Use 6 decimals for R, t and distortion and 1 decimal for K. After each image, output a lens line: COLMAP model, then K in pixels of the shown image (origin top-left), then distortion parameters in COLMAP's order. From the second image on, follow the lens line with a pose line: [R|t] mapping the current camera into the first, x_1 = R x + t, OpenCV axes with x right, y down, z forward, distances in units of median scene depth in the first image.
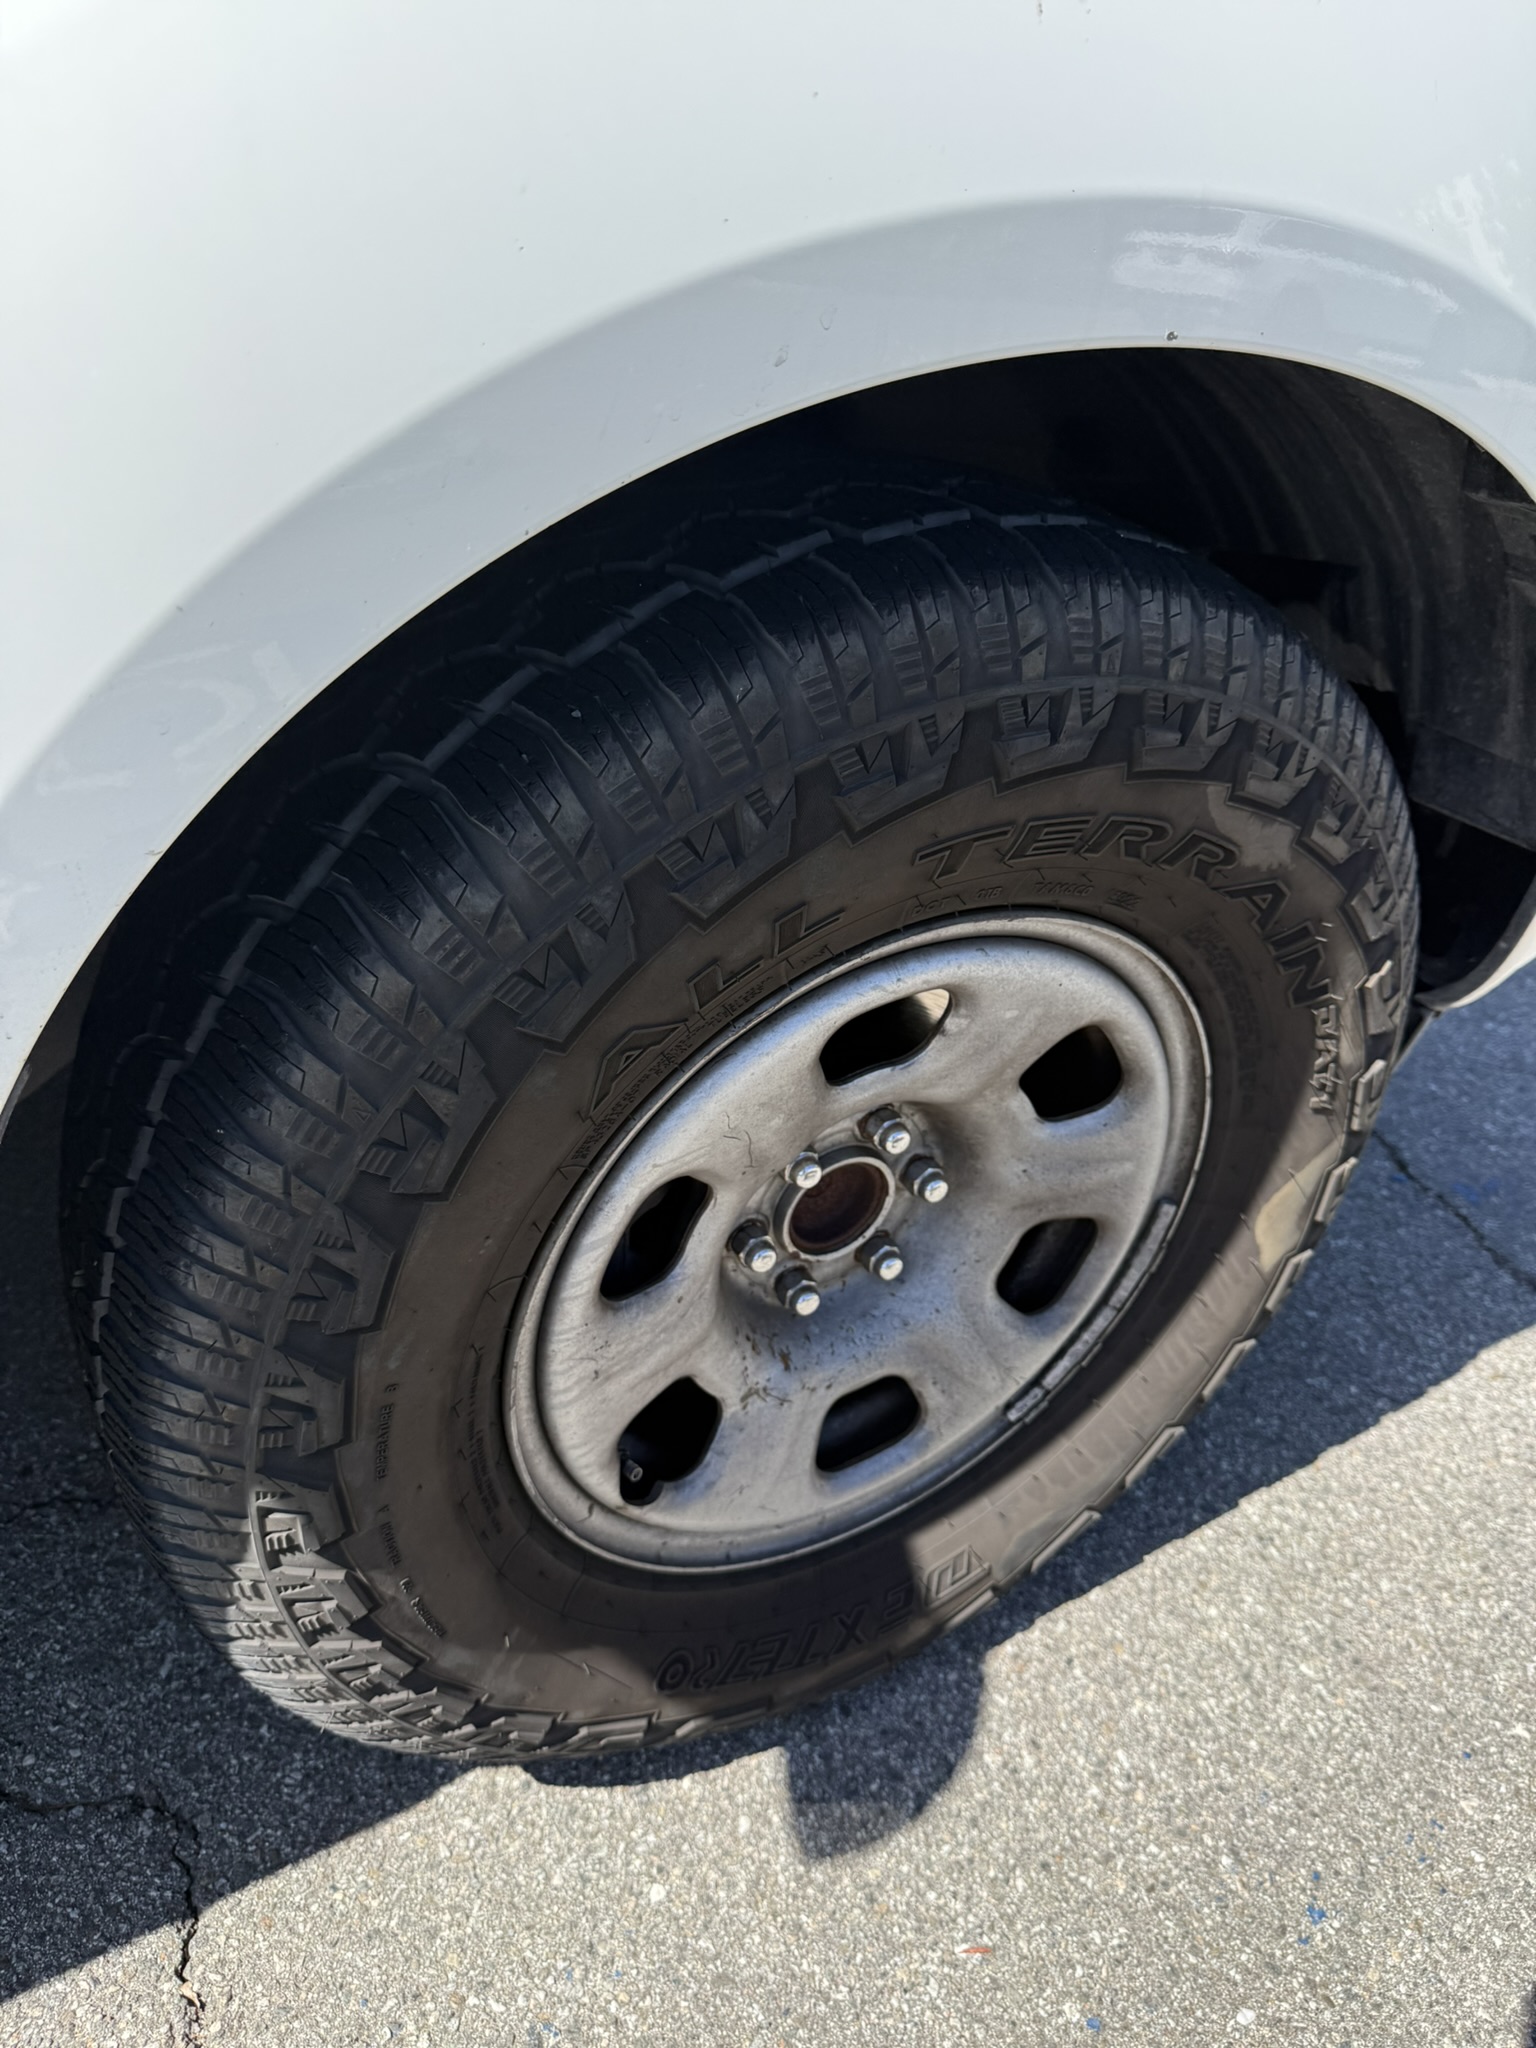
lens RADIAL K [[1479.3, 0, 741.0], [0, 1479.3, 1017.5], [0, 0, 1]] dist [0.002722, -0.009443]
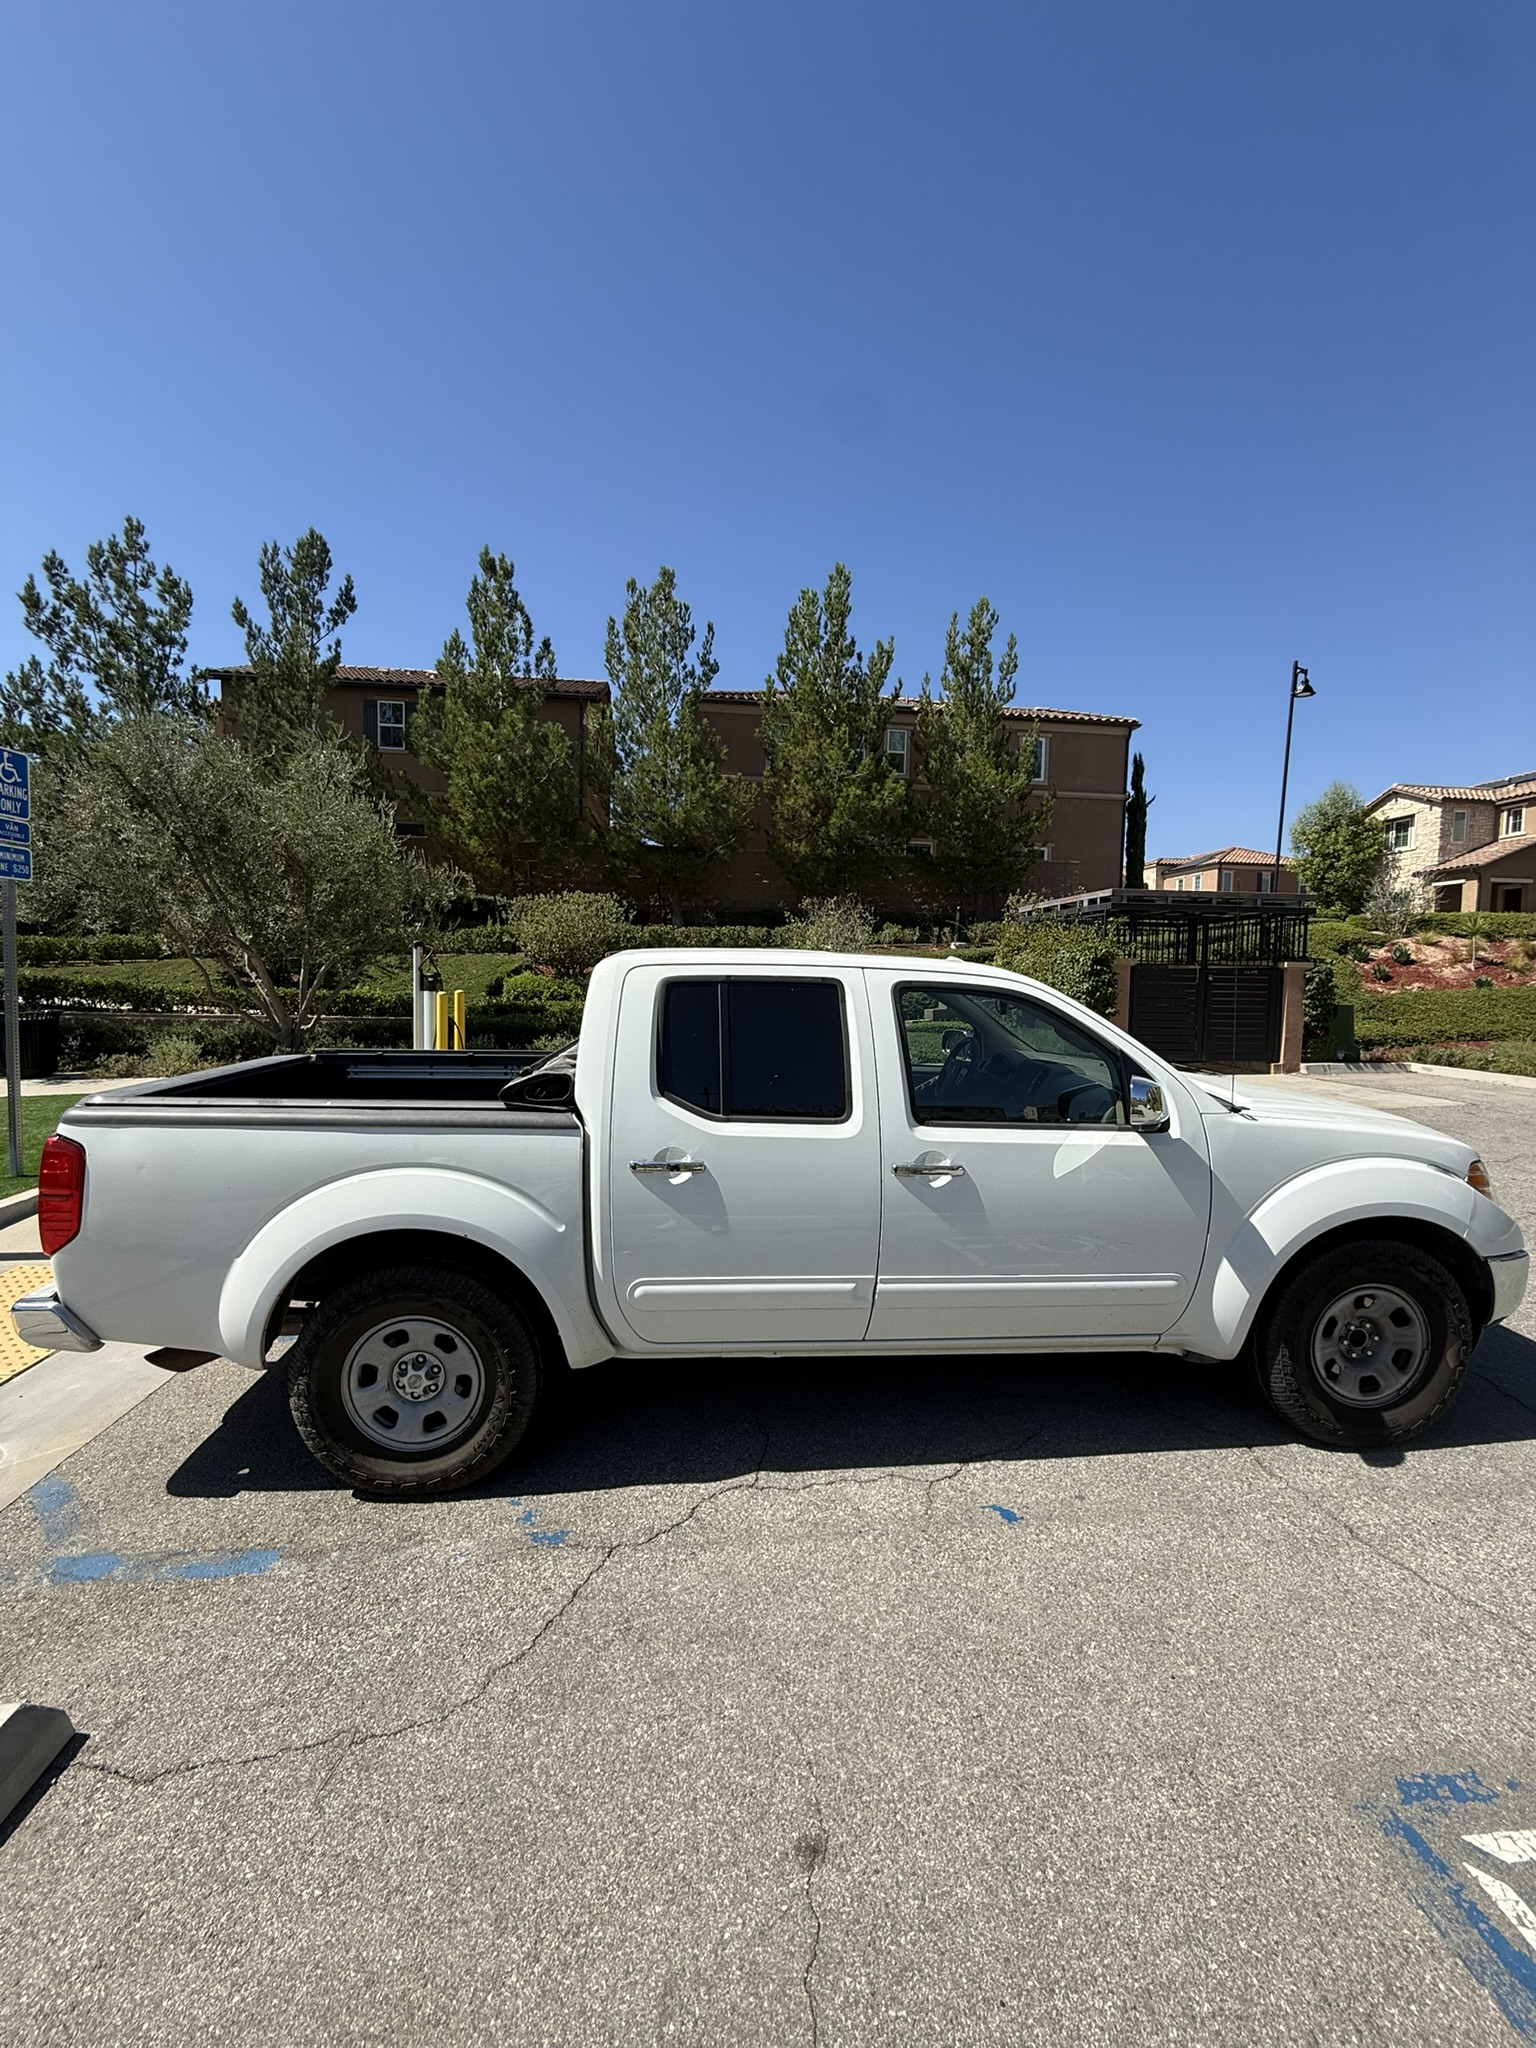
lens RADIAL K [[820.3, 0, 769.0], [0, 820.3, 1013.1], [0, 0, 1]] dist [-0.000280, -0.000429]
pose [[0.908347, -0.046516, -0.415622, -0.683587], [-0.175526, 0.859628, -0.479823, 1.040268], [0.379600, 0.508799, 0.772676, -3.287268]]
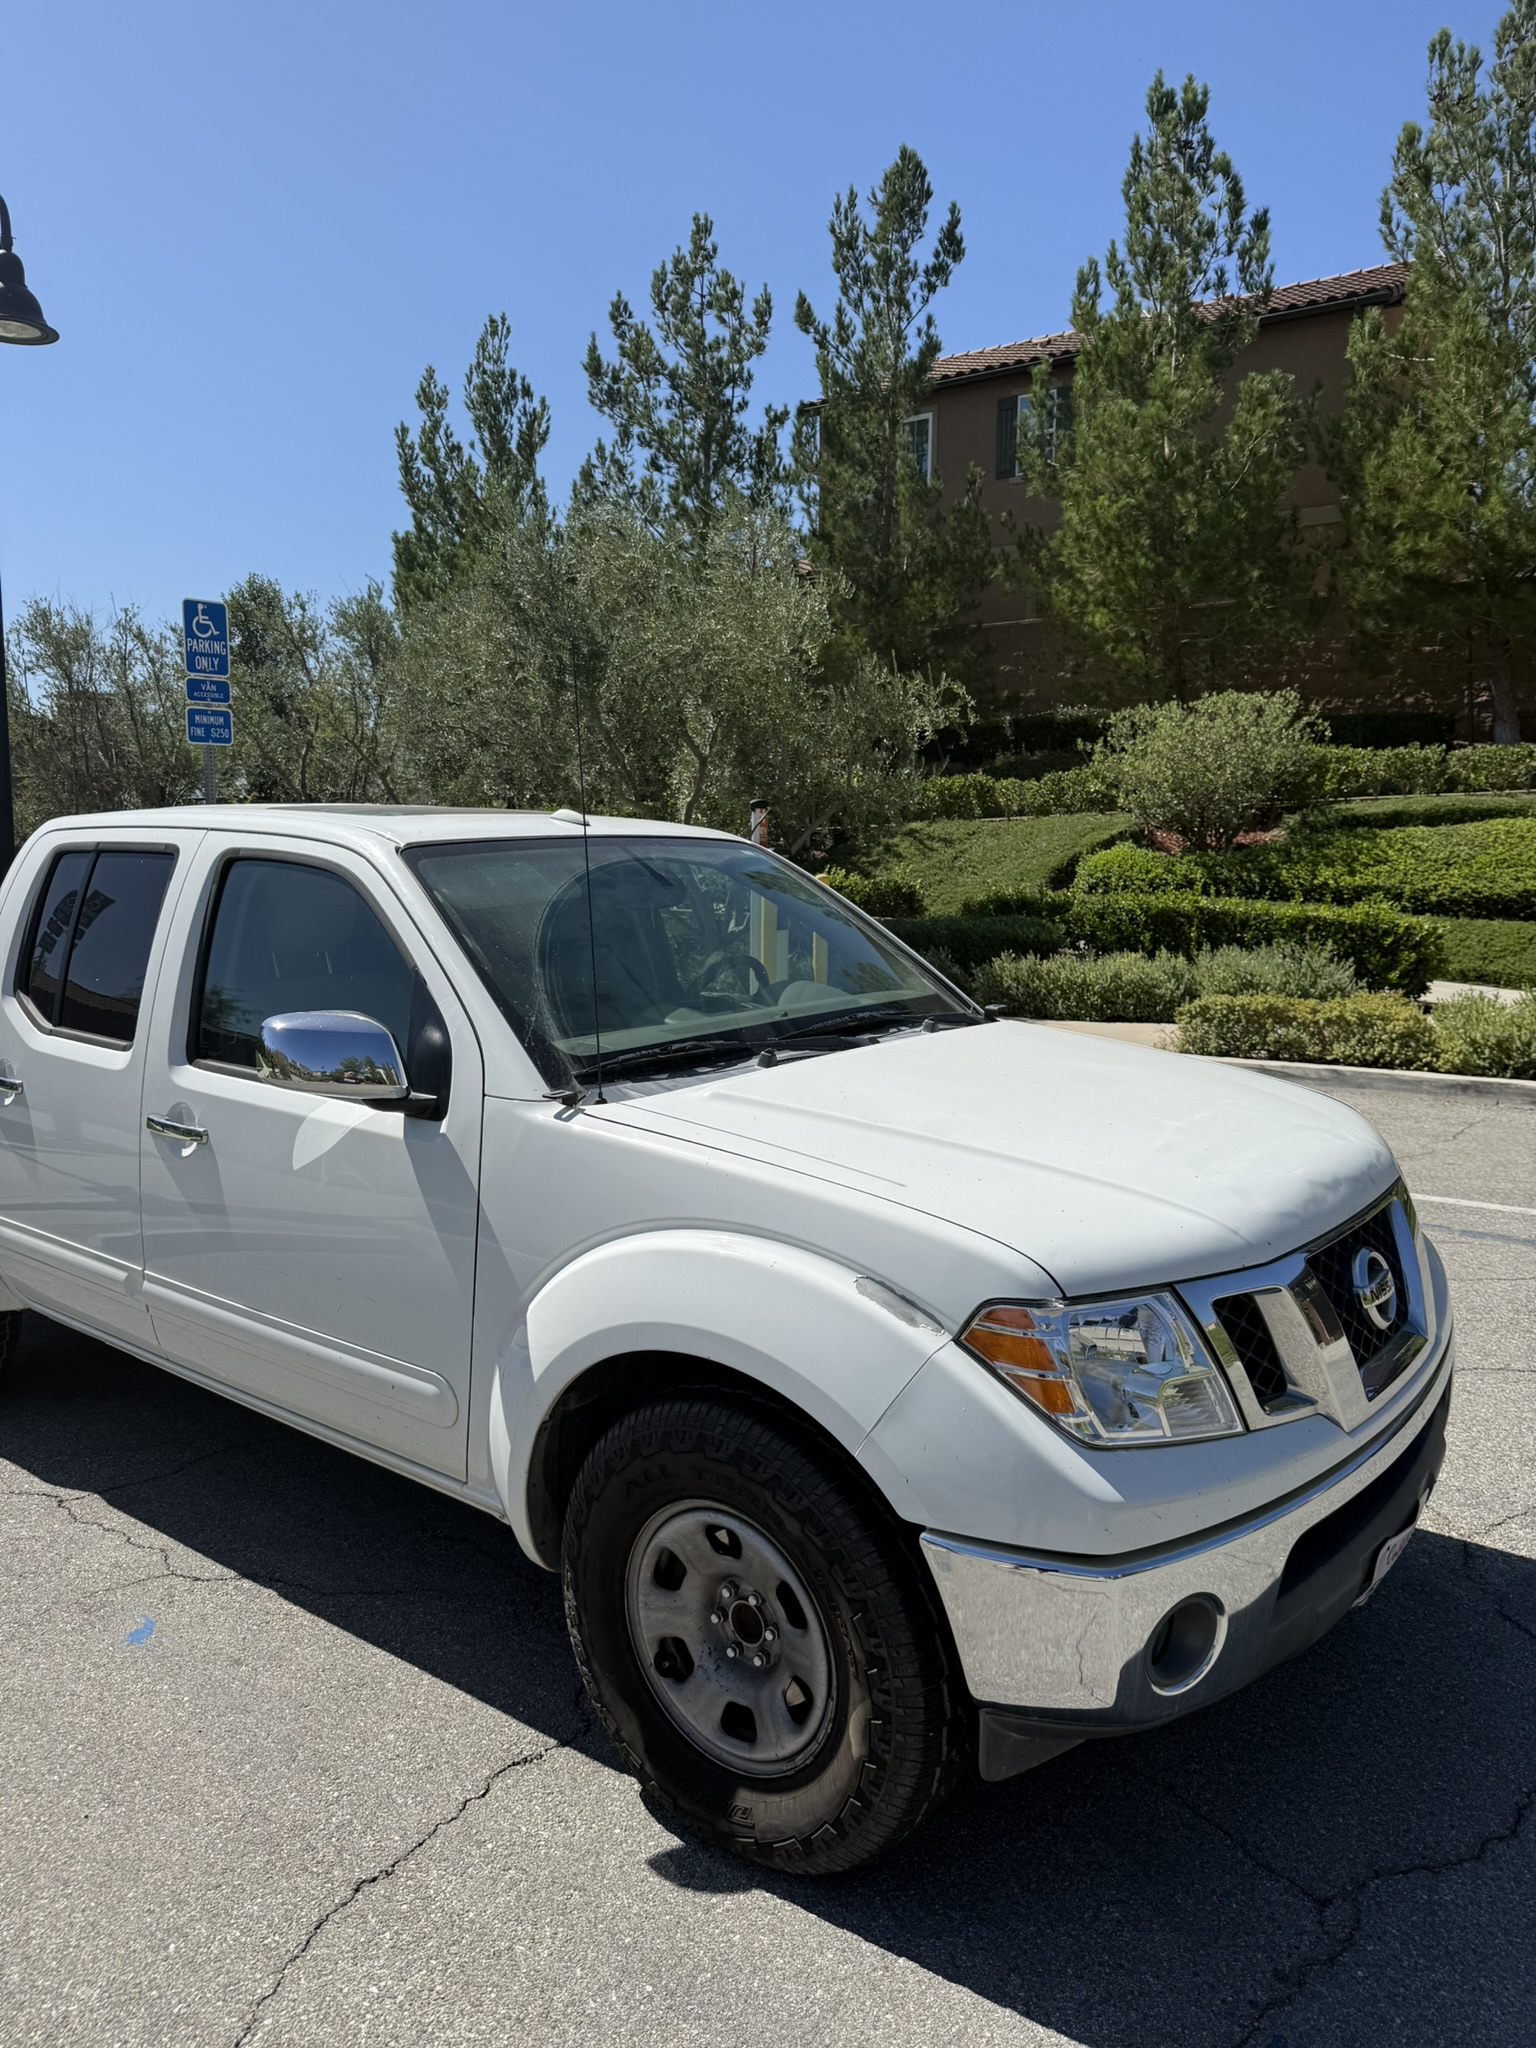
lens RADIAL K [[1479.3, 0, 741.0], [0, 1479.3, 1017.5], [0, 0, 1]] dist [0.002722, -0.009443]
pose [[0.368772, 0.033599, -0.928912, 2.668905], [-0.481654, 0.861623, -0.160048, -0.413043], [0.794995, 0.506435, 0.333926, -0.546386]]
